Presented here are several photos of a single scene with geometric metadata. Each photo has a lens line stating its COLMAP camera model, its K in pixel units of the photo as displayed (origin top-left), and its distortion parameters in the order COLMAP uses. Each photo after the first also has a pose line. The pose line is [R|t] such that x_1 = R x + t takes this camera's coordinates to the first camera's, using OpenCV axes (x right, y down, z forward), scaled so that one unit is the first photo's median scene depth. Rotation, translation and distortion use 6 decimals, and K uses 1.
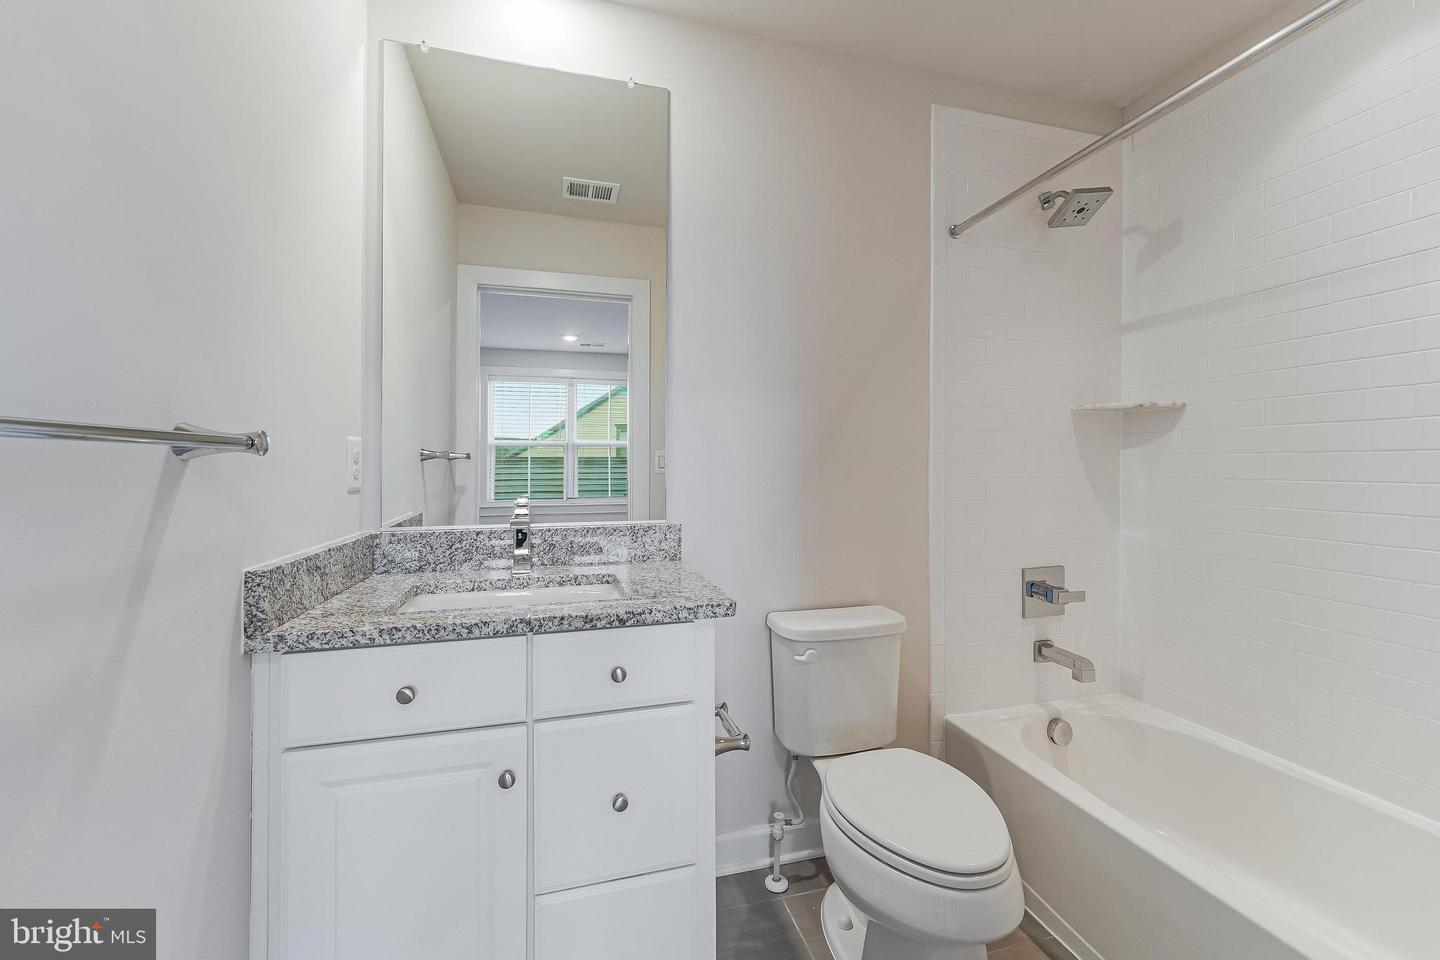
lens RADIAL K [[557.0, 0, 712.2], [0, 557.0, 467.4], [0, 0, 1]] dist [0.001314, 0.000125]
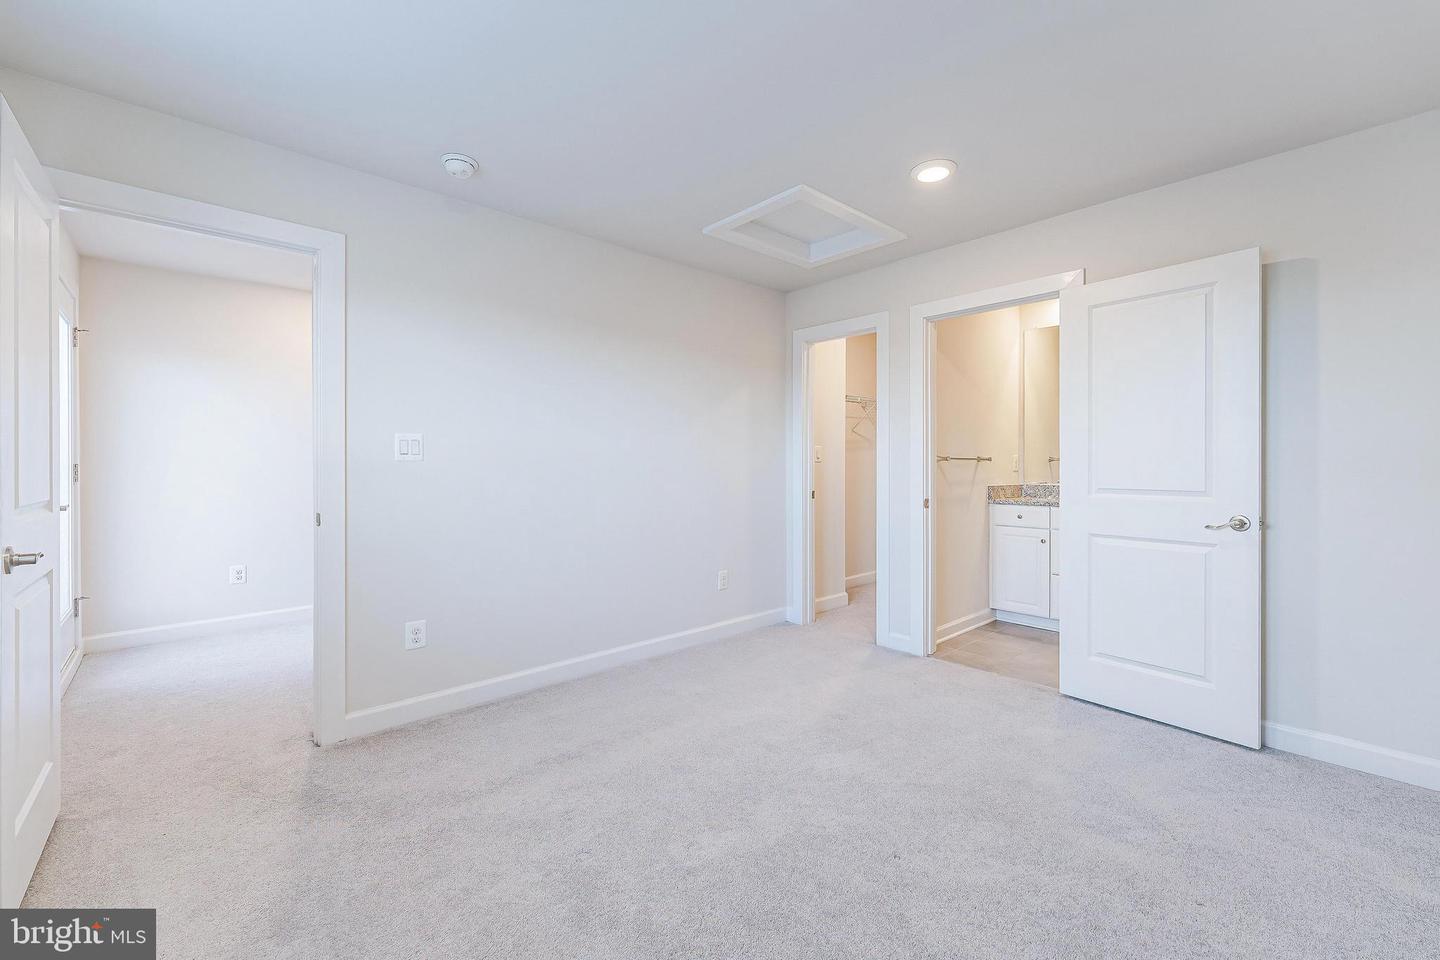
lens RADIAL K [[593.7, 0, 714.9], [0, 593.7, 457.9], [0, 0, 1]] dist [0.002266, -0.000470]
pose [[0.435155, -0.019918, -0.900135, 2.637362], [0.004330, 0.999790, -0.020029, 0.039402], [0.900345, 0.004818, 0.435150, -3.211719]]
